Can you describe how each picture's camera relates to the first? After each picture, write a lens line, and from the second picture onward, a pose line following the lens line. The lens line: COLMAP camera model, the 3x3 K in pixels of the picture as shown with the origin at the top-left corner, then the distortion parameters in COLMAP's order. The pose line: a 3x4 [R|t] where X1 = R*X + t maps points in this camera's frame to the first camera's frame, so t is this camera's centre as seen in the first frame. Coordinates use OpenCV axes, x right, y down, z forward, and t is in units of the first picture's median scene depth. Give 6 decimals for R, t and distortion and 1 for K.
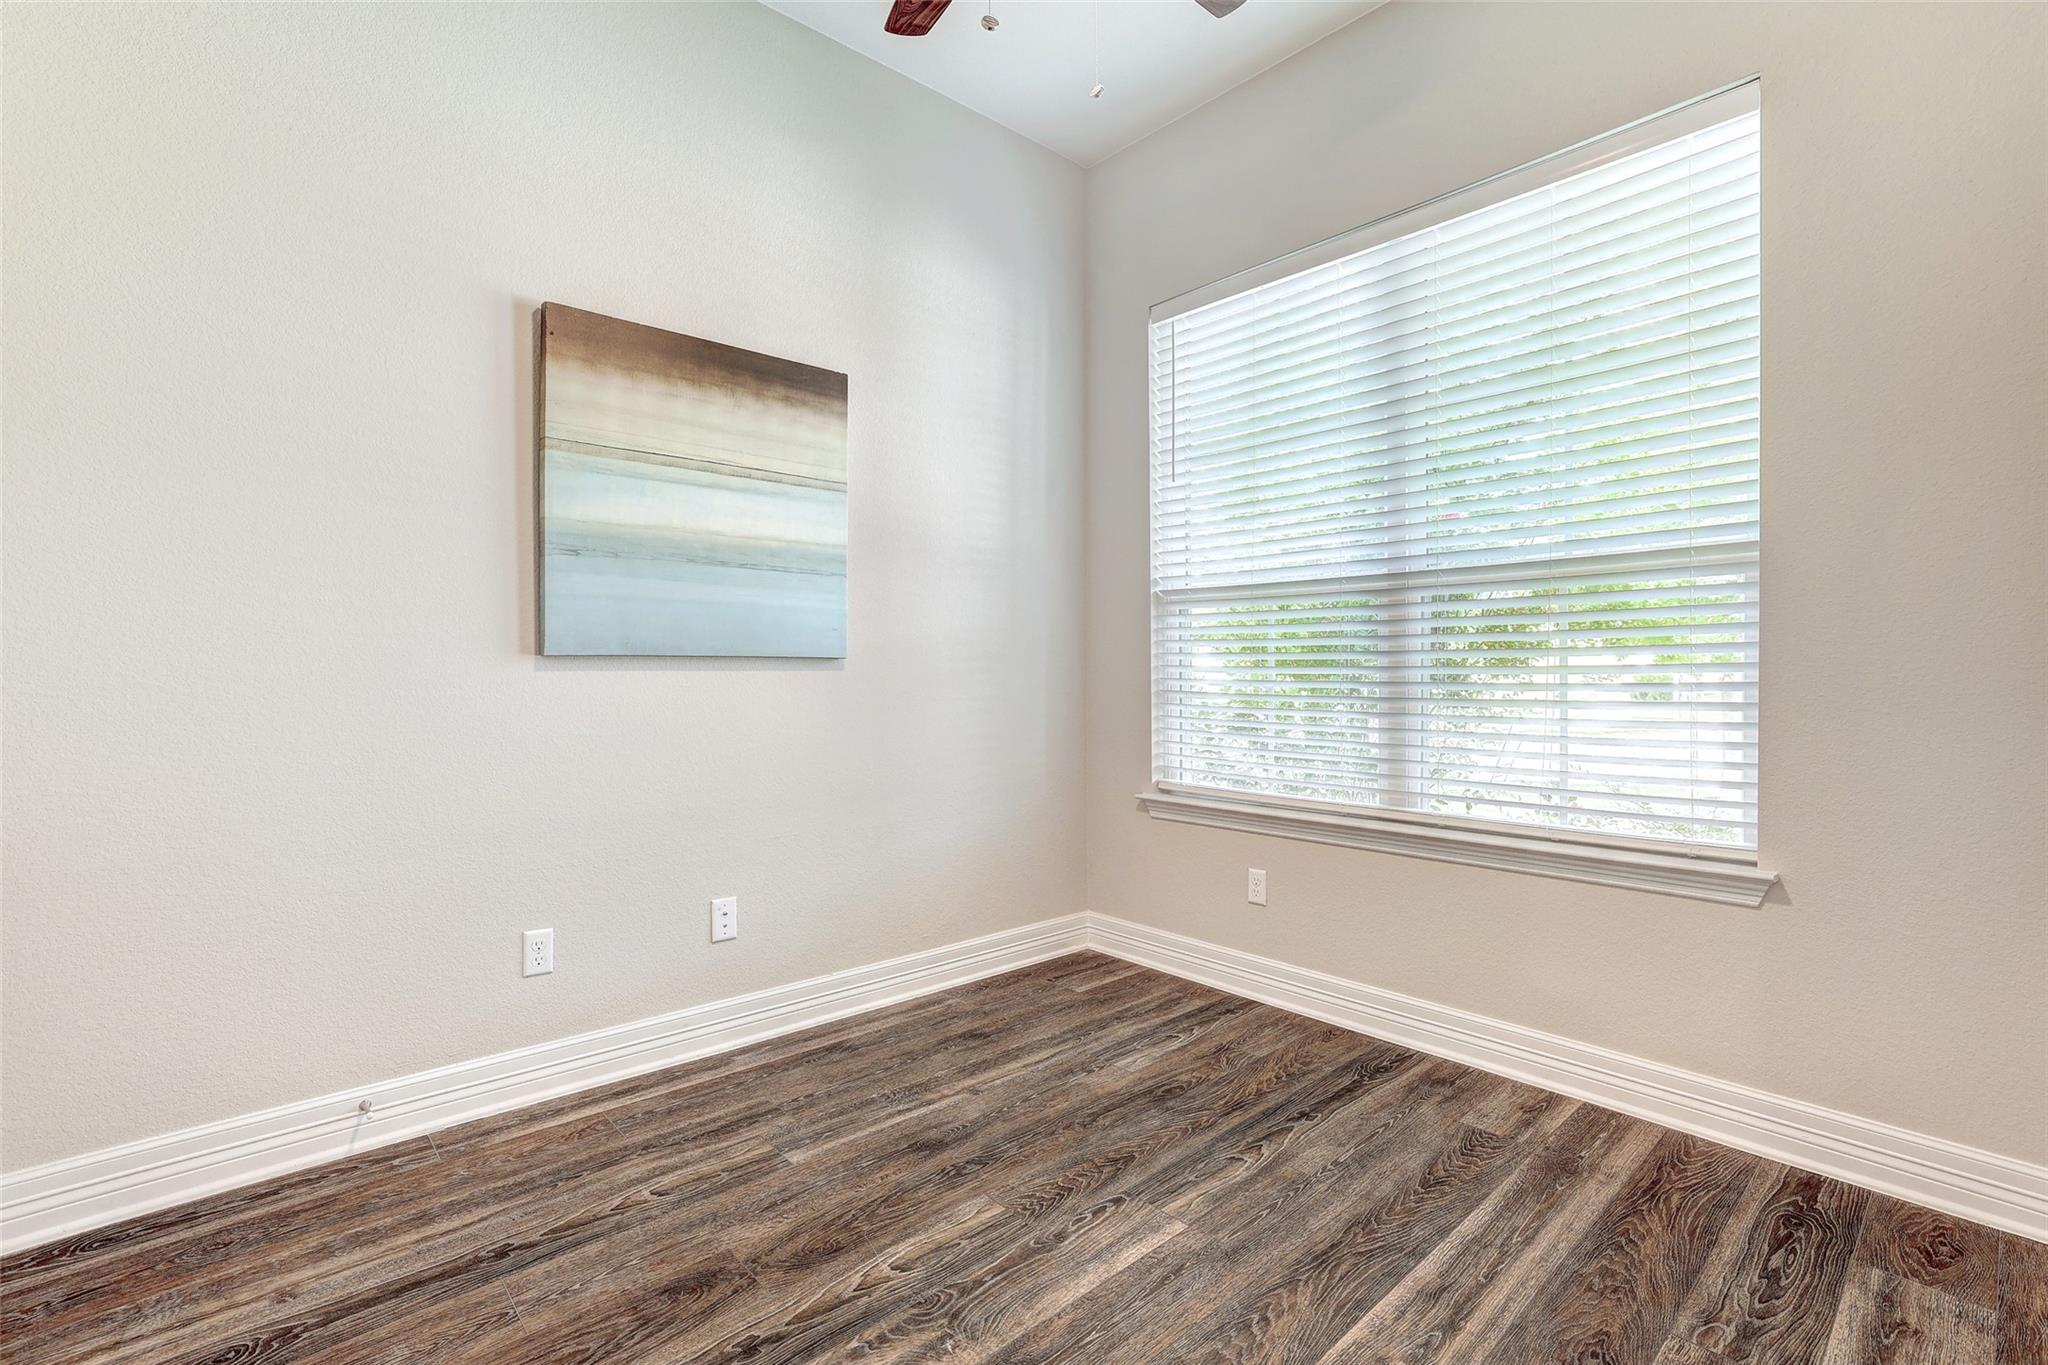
lens RADIAL K [[917.5, 0, 1023.9], [0, 917.5, 681.2], [0, 0, 1]] dist [-0.024190, 0.002531]
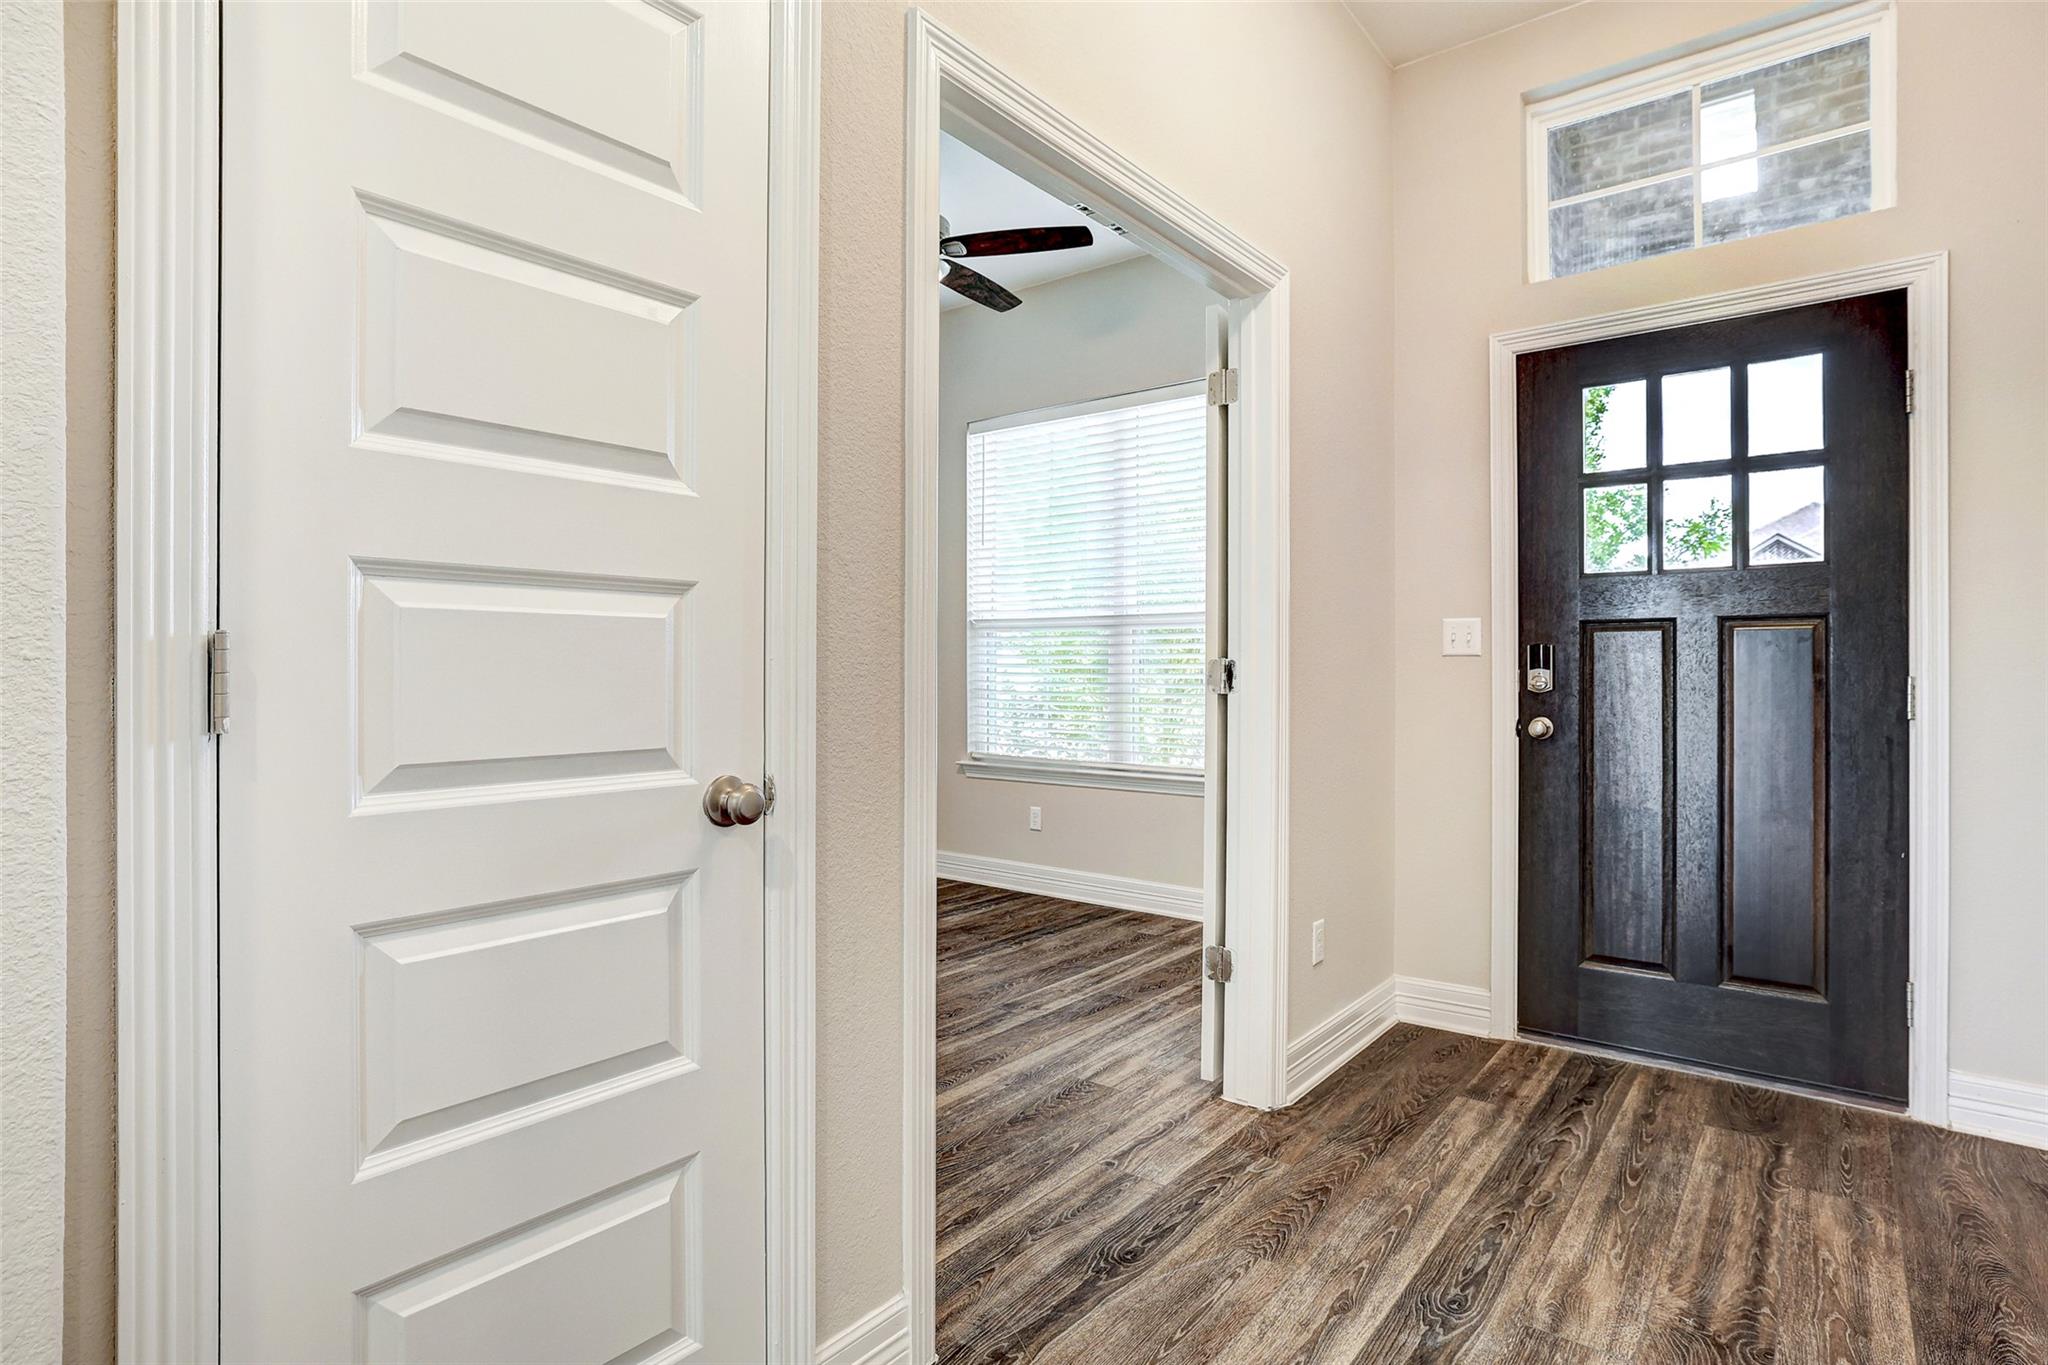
lens RADIAL K [[1047.9, 0, 1021.0], [0, 1047.9, 687.1], [0, 0, 1]] dist [-0.004700, -0.000531]
pose [[0.985605, 0.004759, 0.169000, -0.069078], [-0.004464, 0.999988, -0.002127, 0.012962], [-0.169008, 0.001342, 0.985614, -0.778595]]
